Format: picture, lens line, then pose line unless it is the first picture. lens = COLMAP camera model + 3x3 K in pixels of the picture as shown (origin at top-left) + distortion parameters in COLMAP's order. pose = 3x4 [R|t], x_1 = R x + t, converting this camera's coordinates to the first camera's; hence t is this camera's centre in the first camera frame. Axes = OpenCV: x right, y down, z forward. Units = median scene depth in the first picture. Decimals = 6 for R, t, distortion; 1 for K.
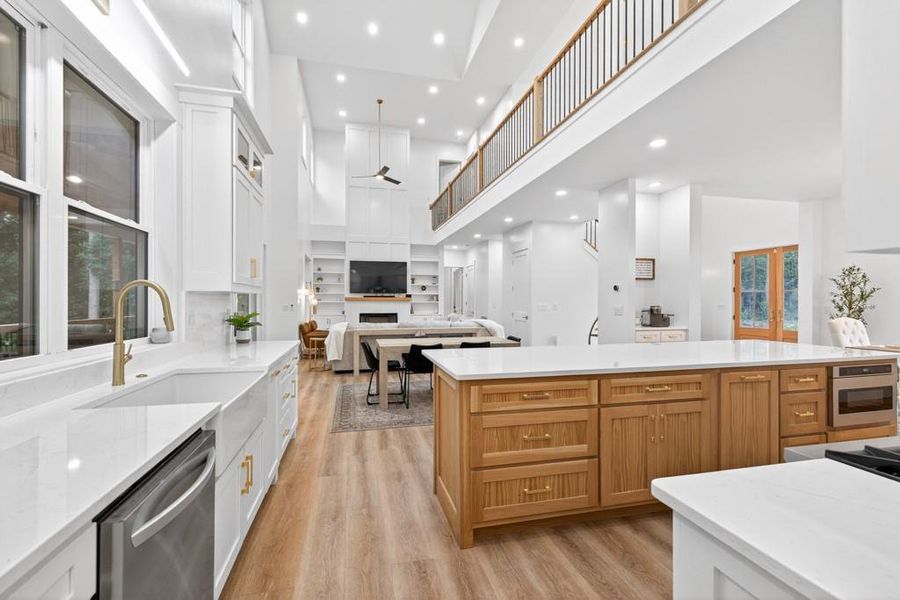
lens RADIAL K [[387.8, 0, 444.9], [0, 387.8, 301.5], [0, 0, 1]] dist [0.007160, -0.000171]
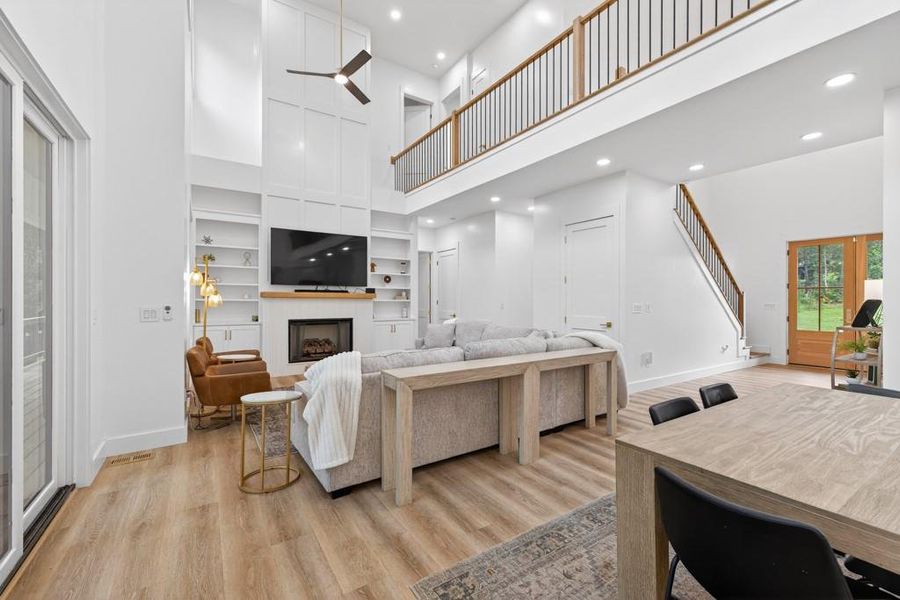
lens RADIAL K [[378.6, 0, 451.8], [0, 378.6, 297.6], [0, 0, 1]] dist [0.004580, -0.000055]
pose [[0.940878, 0.002576, 0.338735, -0.332046], [-0.000445, 0.999980, -0.006371, 0.001289], [-0.338745, 0.005844, 0.940860, 0.700275]]
